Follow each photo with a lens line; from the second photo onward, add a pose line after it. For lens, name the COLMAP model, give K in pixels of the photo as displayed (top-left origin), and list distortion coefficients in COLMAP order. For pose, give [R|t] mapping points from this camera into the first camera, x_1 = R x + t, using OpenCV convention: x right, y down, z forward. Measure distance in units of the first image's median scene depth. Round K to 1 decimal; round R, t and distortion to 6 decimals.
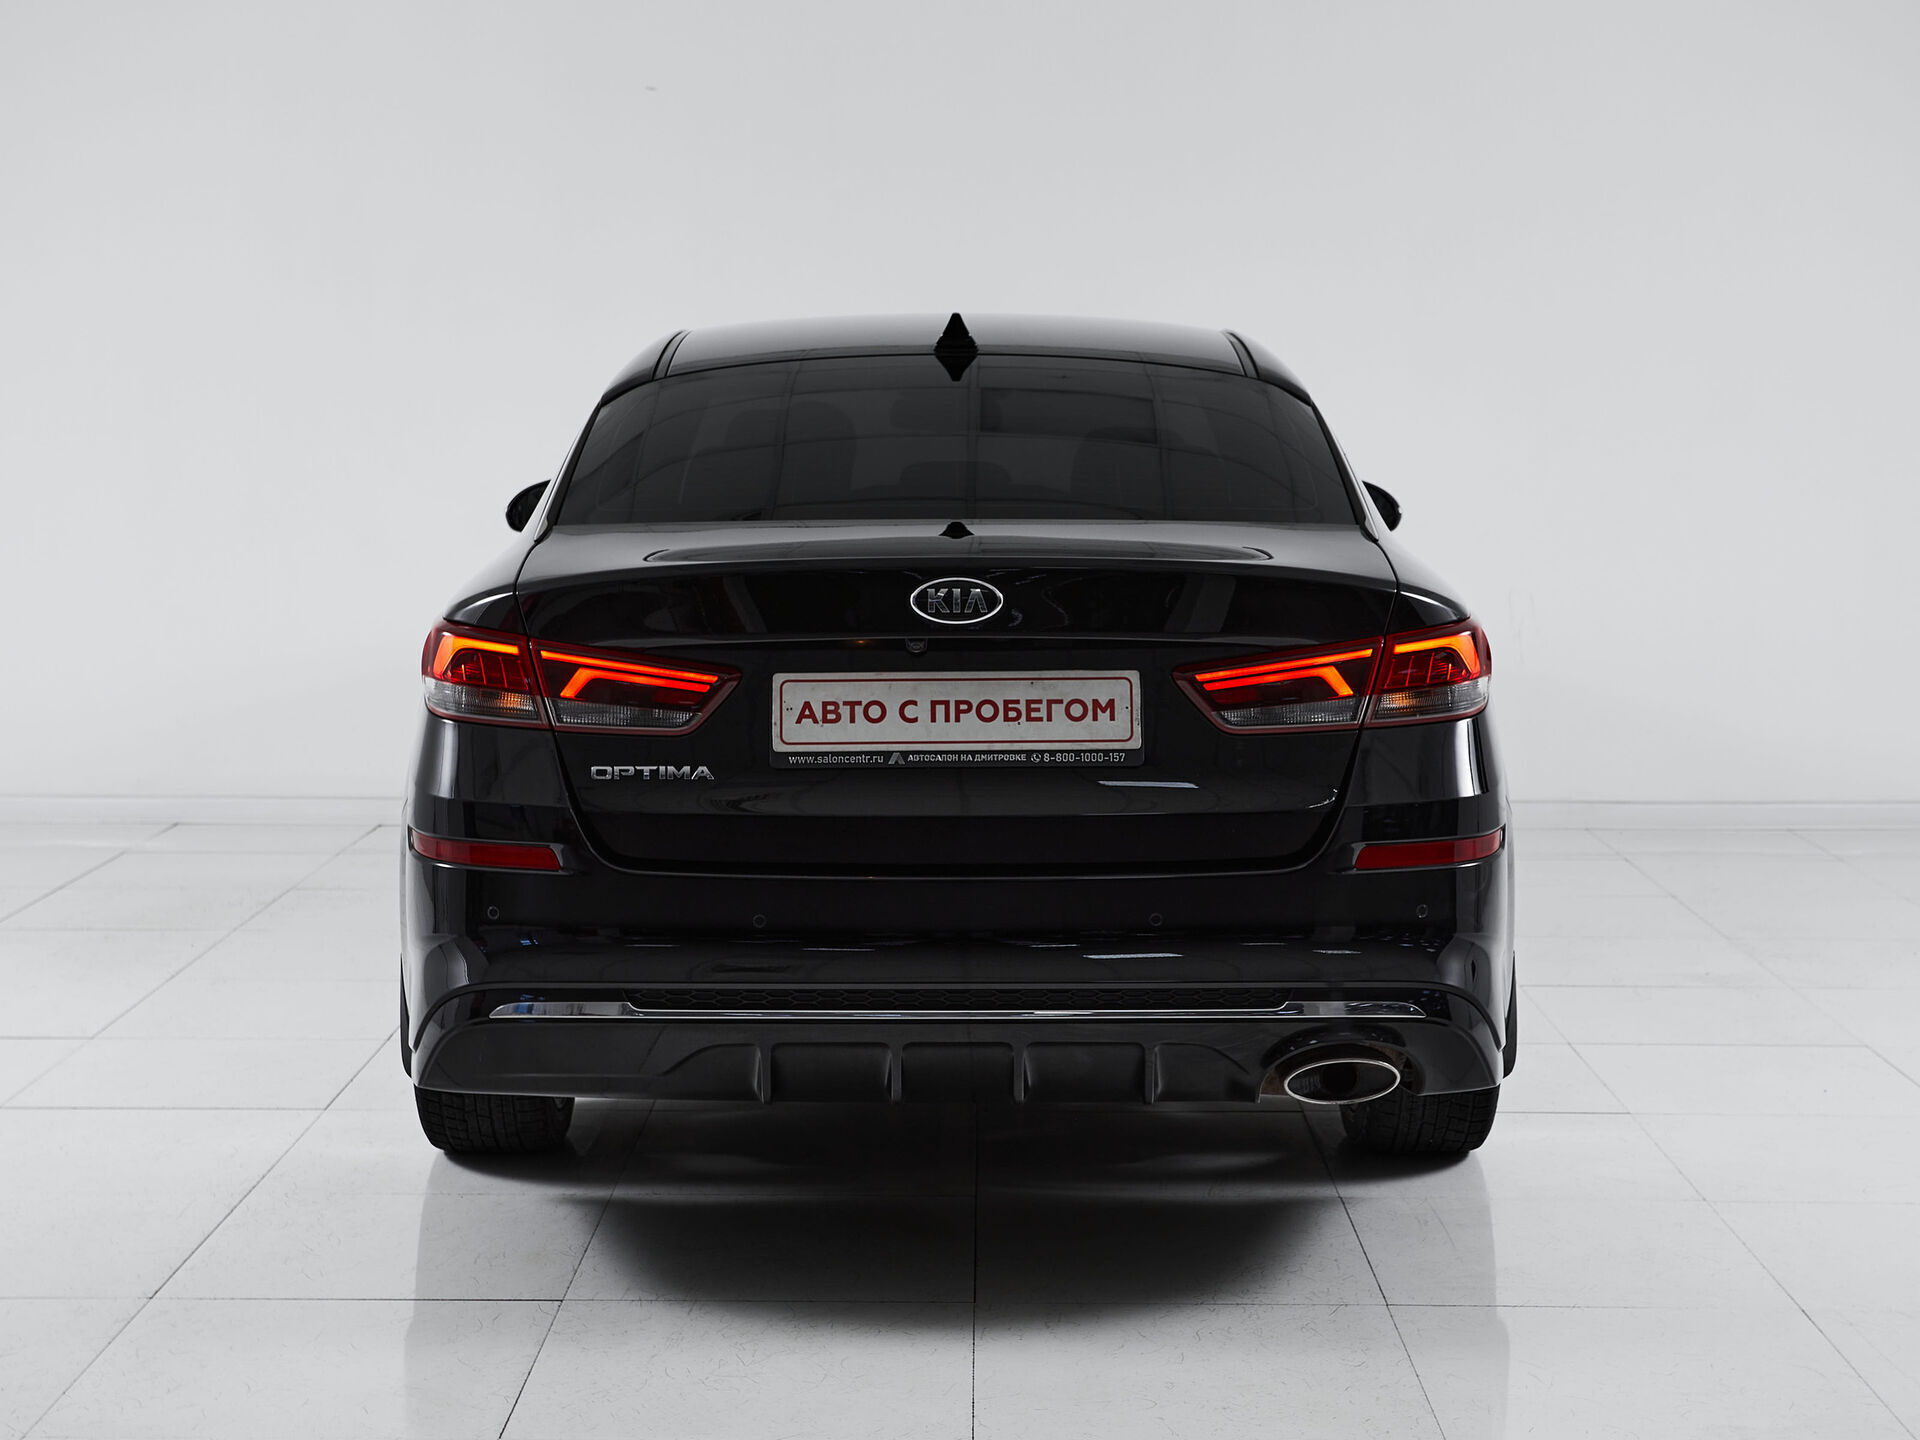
lens RADIAL K [[2410.1, 0, 969.1], [0, 2410.1, 712.4], [0, 0, 1]] dist [0.039321, 0.000000]
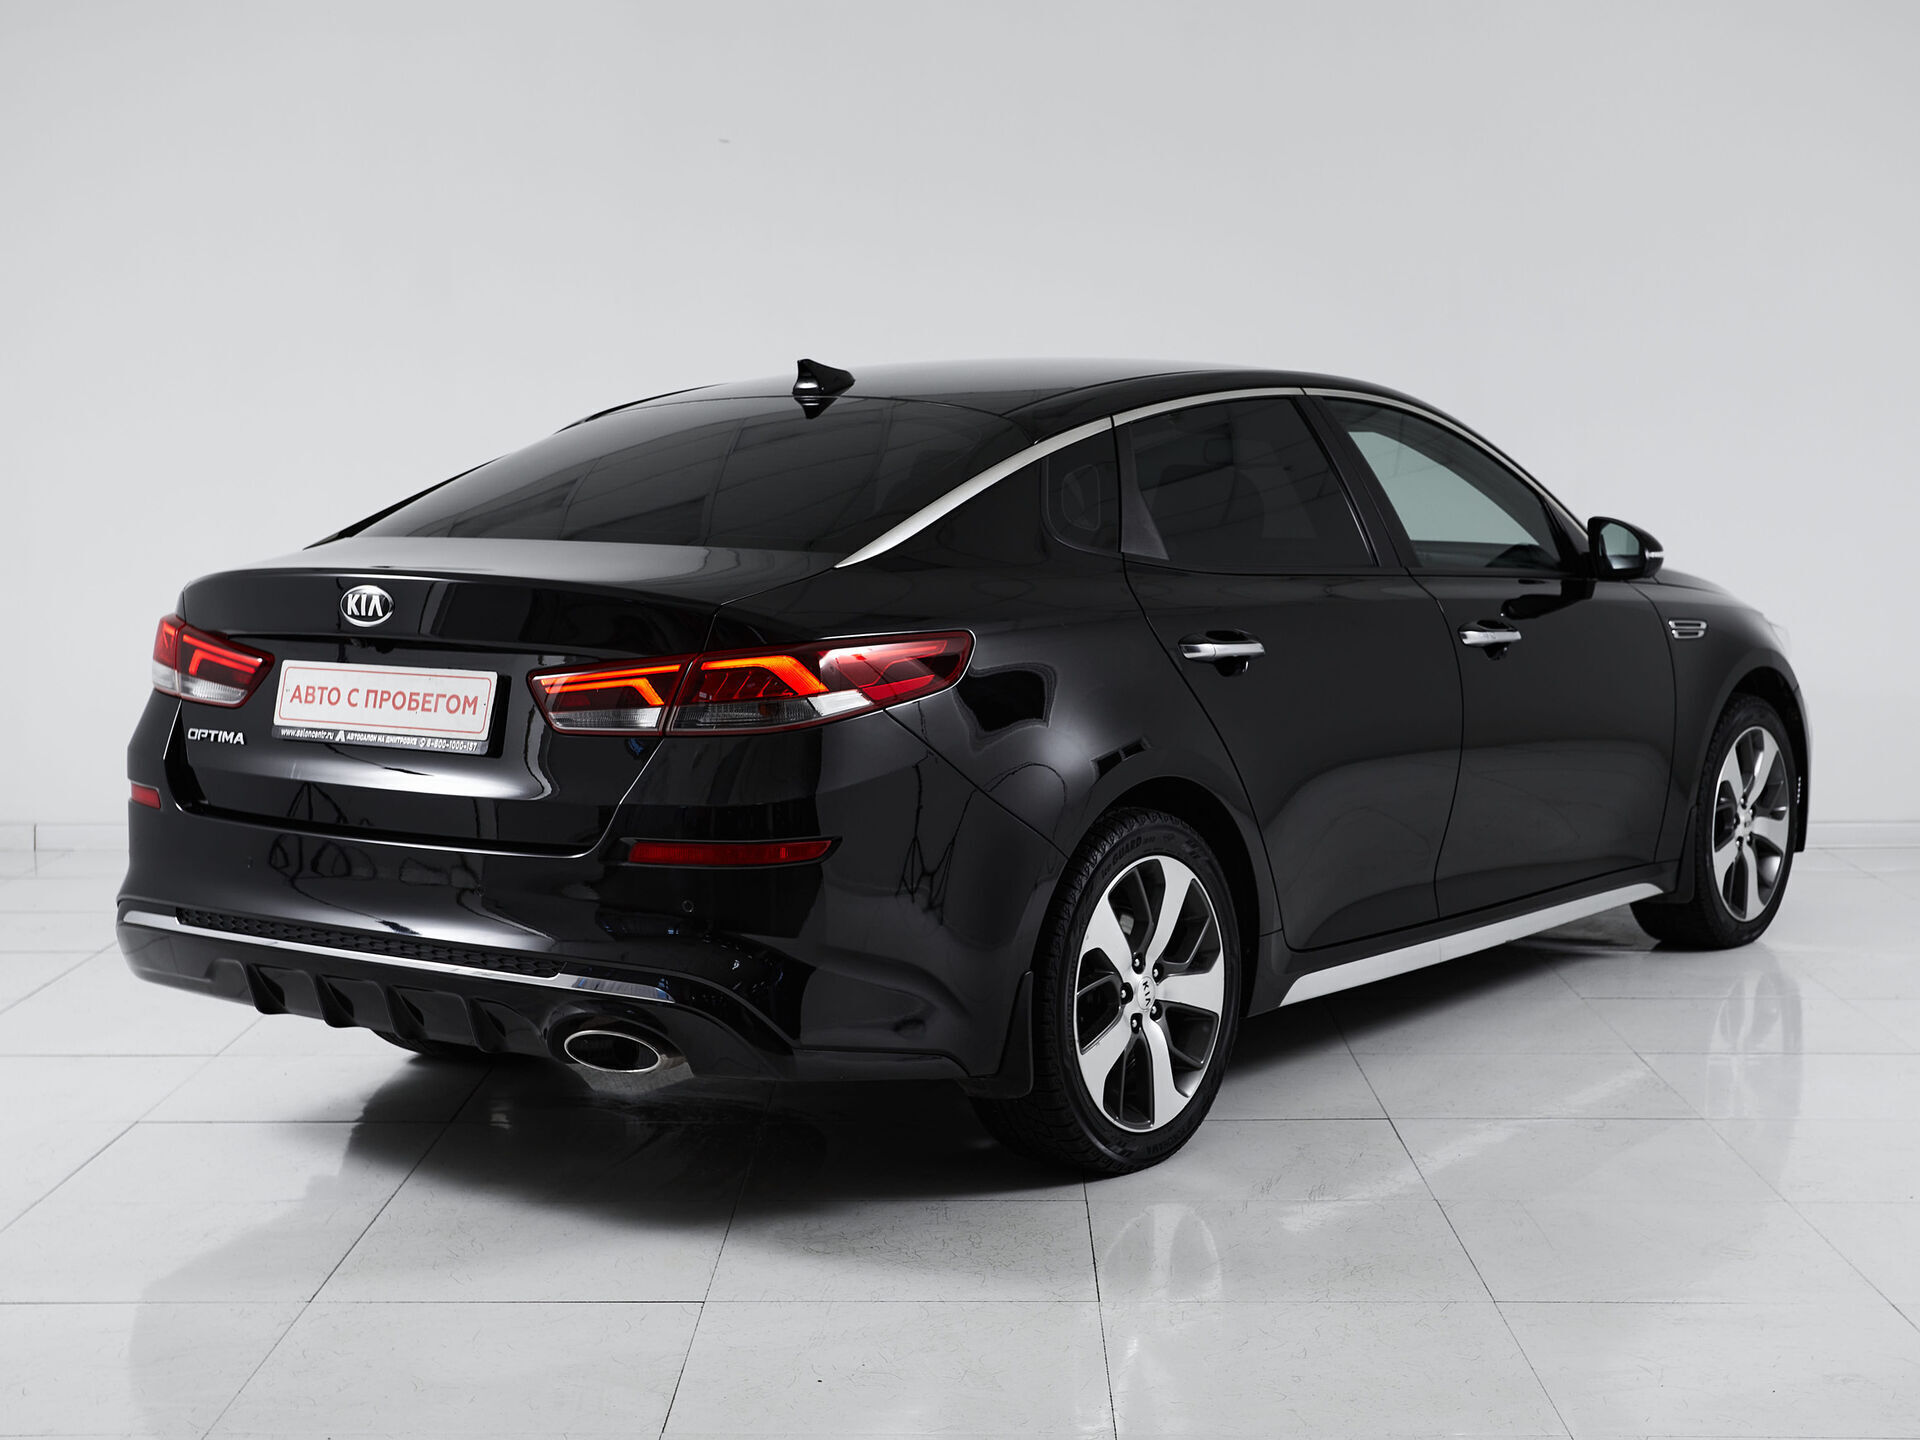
lens RADIAL K [[2410.1, 0, 967.3], [0, 2410.1, 718.3], [0, 0, 1]] dist [0.039321, 0.000000]
pose [[0.868758, 0.058517, -0.491767, 0.822273], [-0.052333, 0.998282, 0.026338, -0.037303], [0.492464, 0.002854, 0.870328, 0.112740]]
